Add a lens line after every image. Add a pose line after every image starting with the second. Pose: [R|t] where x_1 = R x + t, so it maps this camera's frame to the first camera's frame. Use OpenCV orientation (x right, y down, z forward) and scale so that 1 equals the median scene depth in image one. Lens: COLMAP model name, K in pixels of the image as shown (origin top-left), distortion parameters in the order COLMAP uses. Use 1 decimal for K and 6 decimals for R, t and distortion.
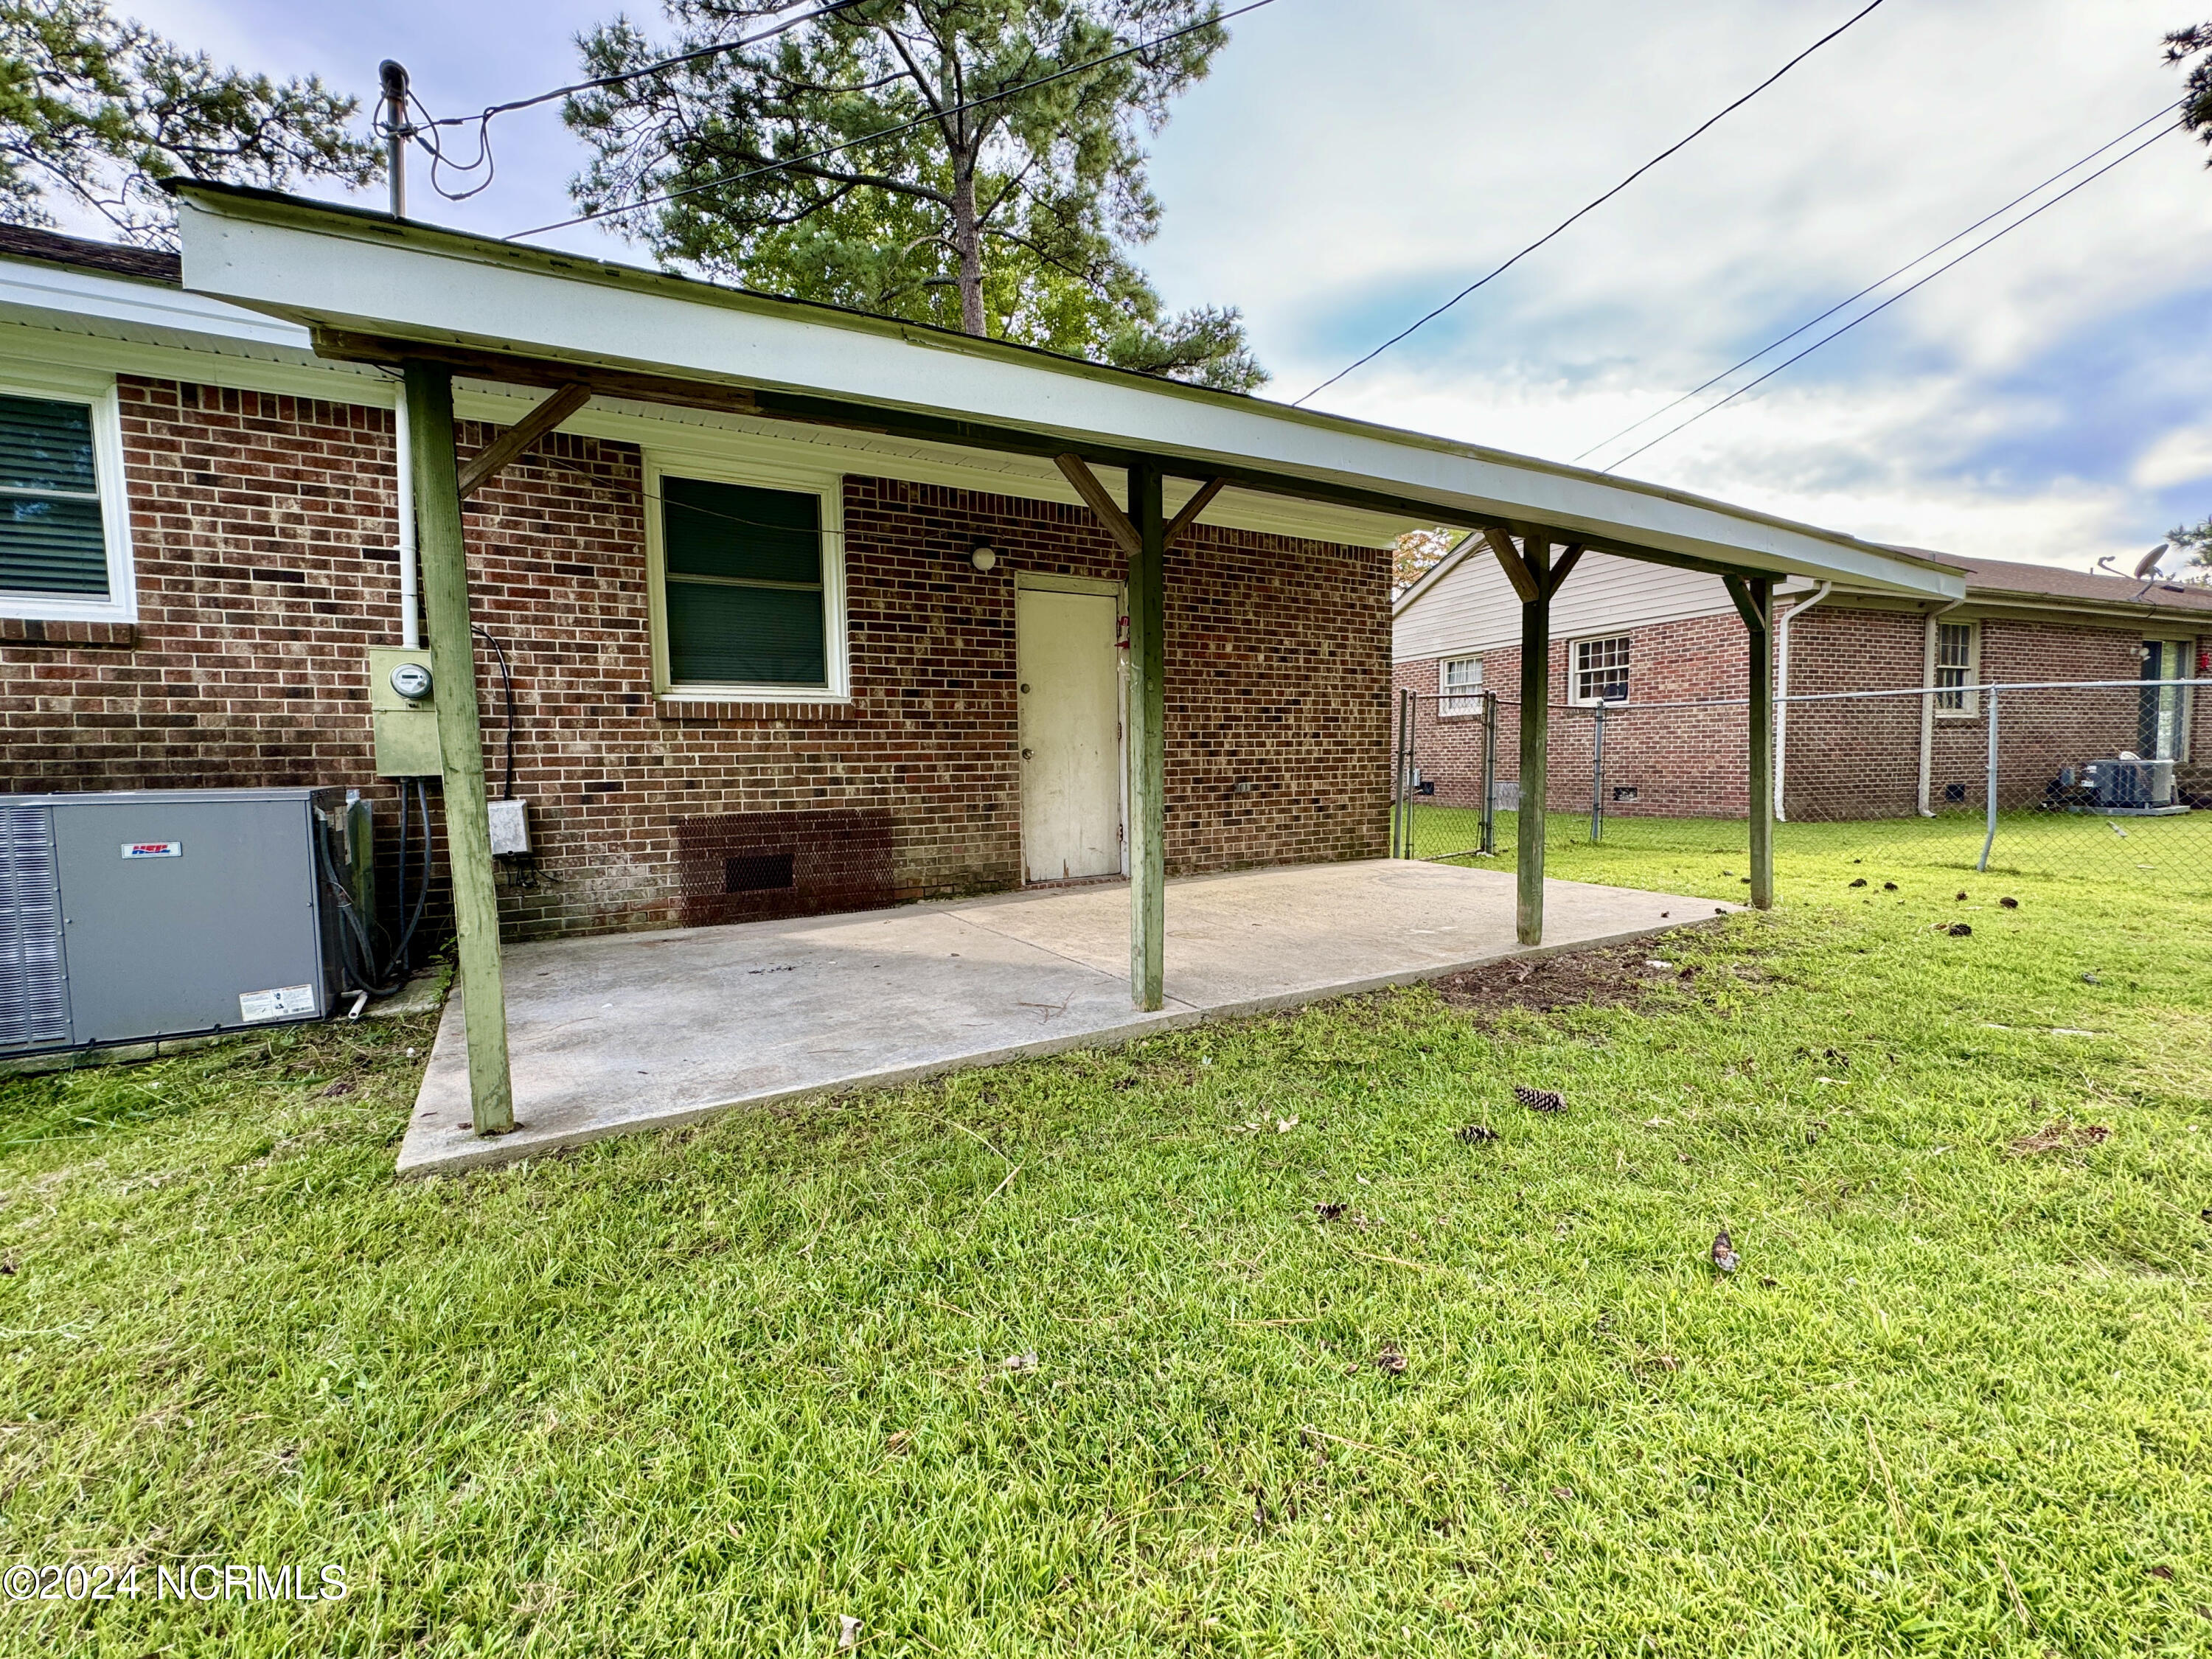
lens RADIAL K [[970.4, 0, 1103.2], [0, 970.4, 833.1], [0, 0, 1]] dist [0.005089, 0.000183]
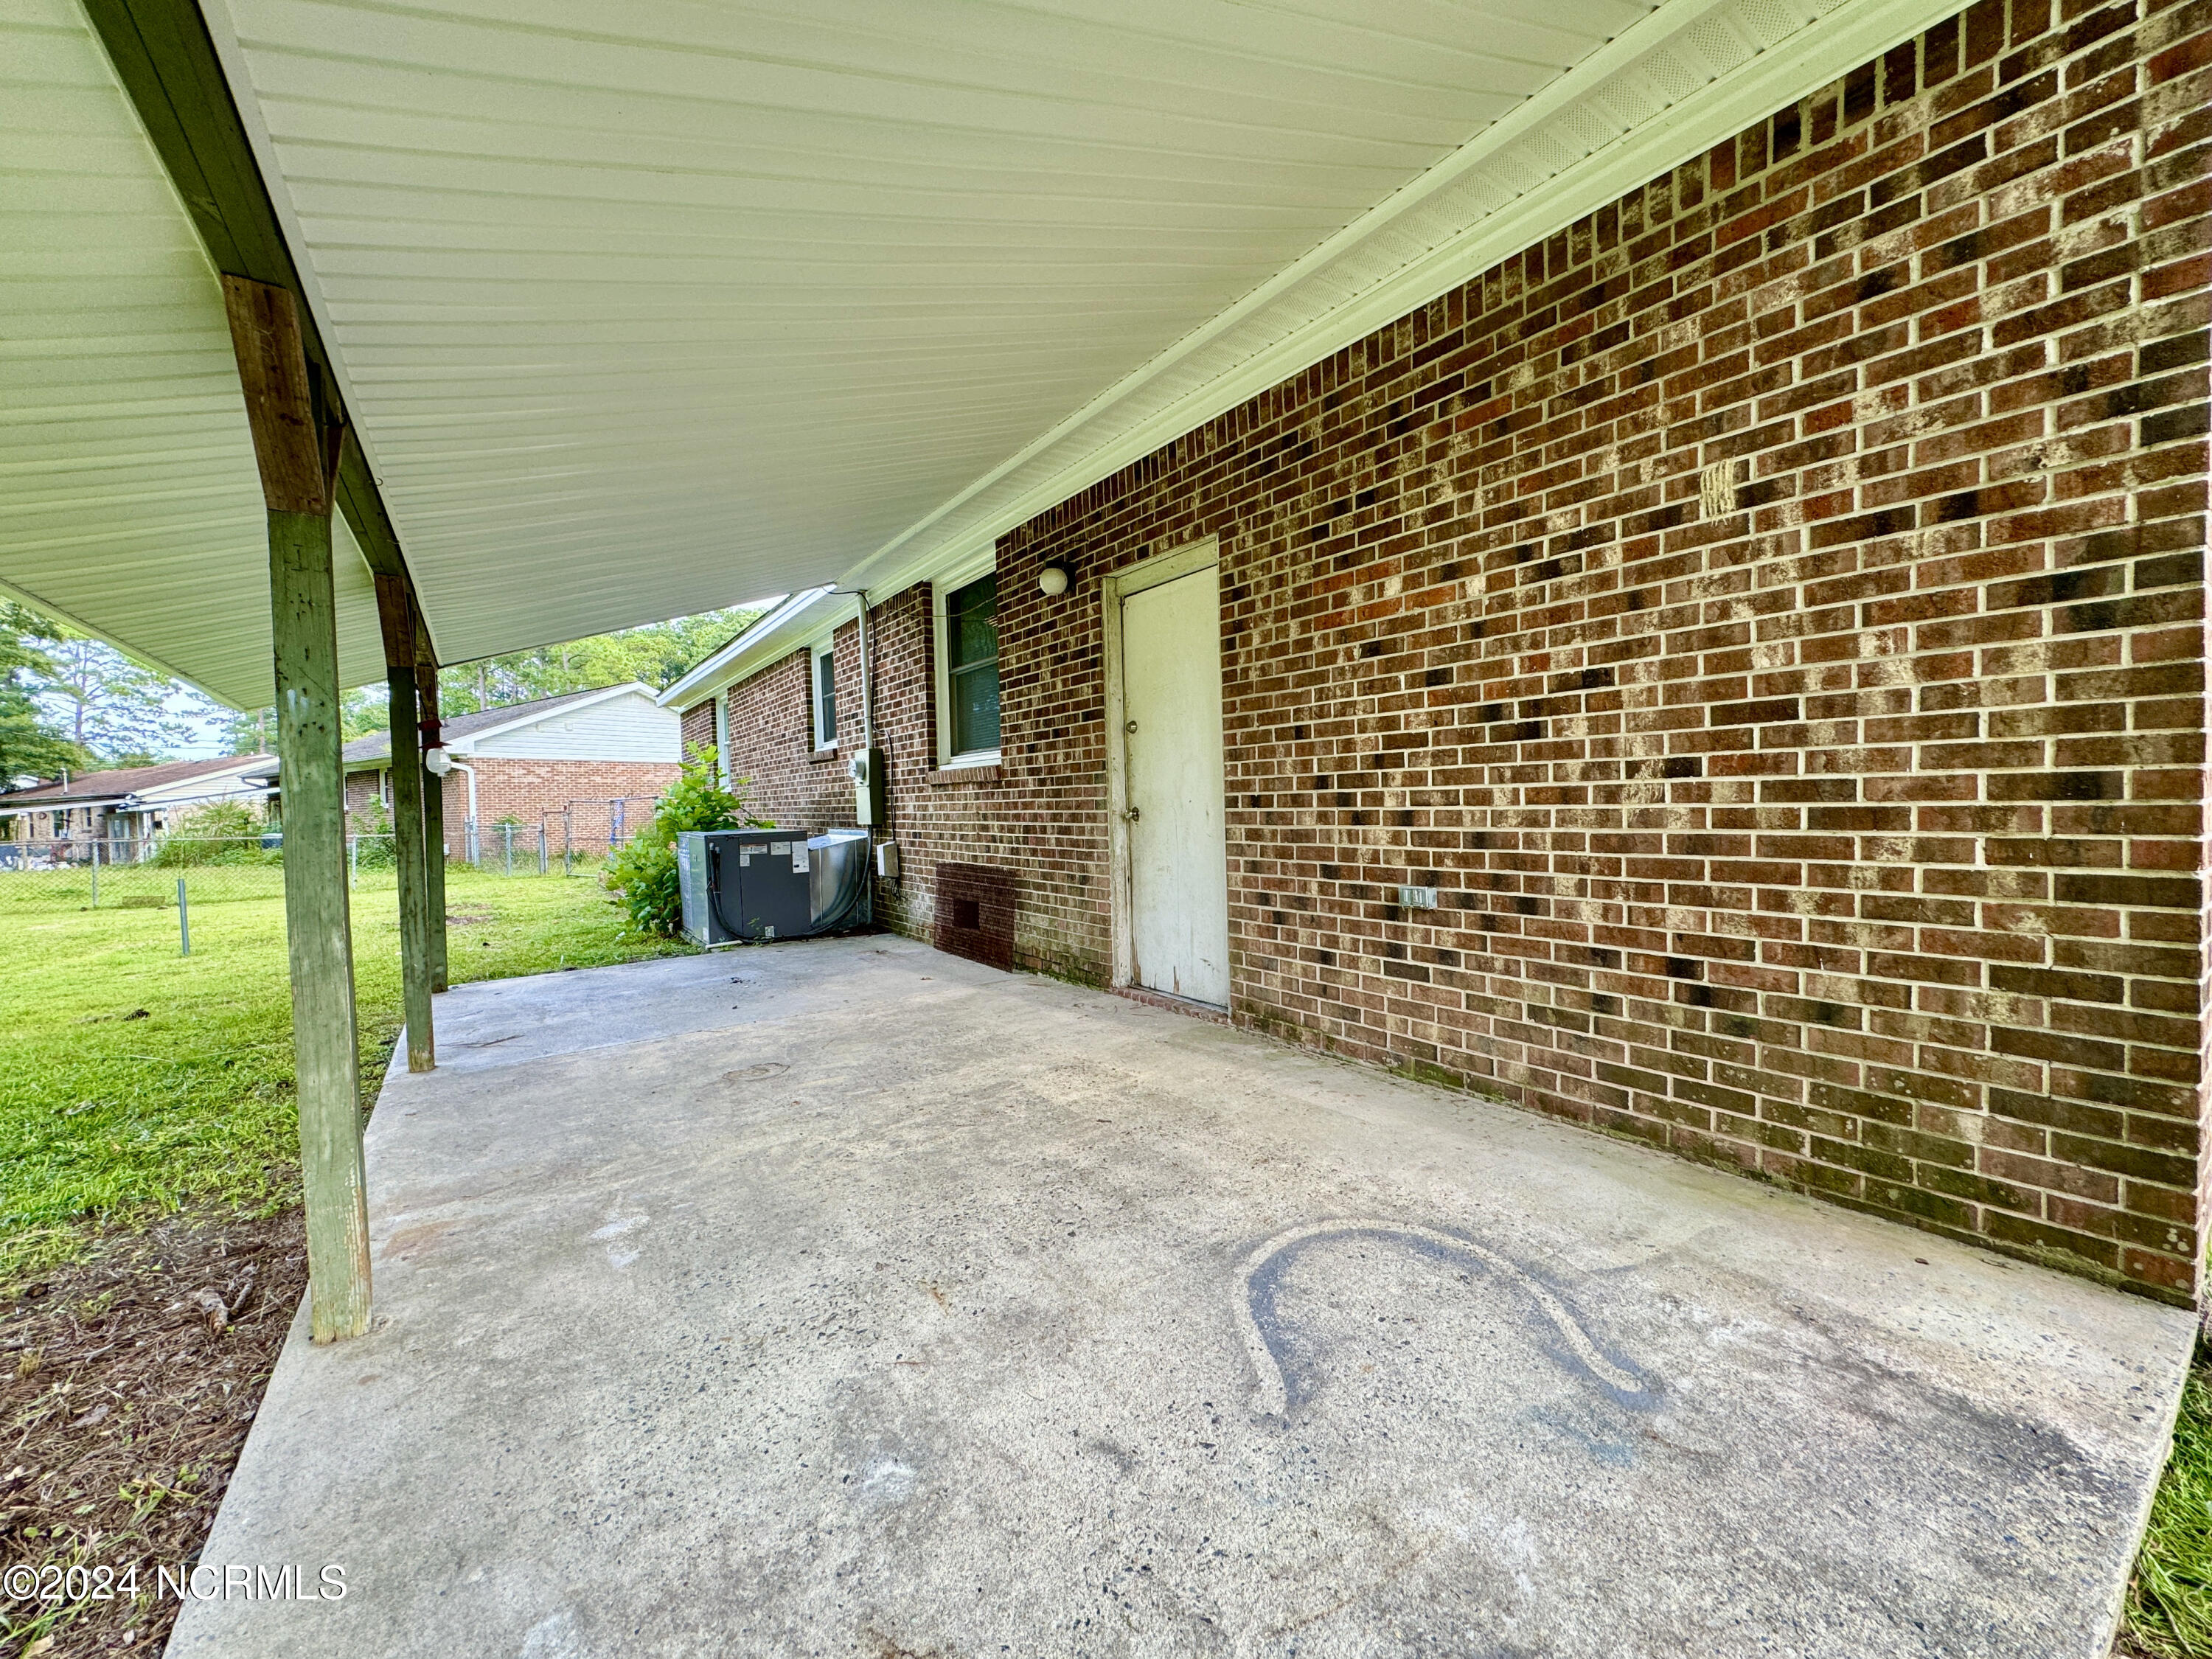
lens RADIAL K [[888.7, 0, 1105.3], [0, 888.7, 825.1], [0, 0, 1]] dist [-0.002442, -0.000029]
pose [[0.051065, 0.044459, -0.997705, 0.532190], [-0.047747, 0.997975, 0.042027, -0.089016], [0.997553, 0.045491, 0.053084, 0.831797]]
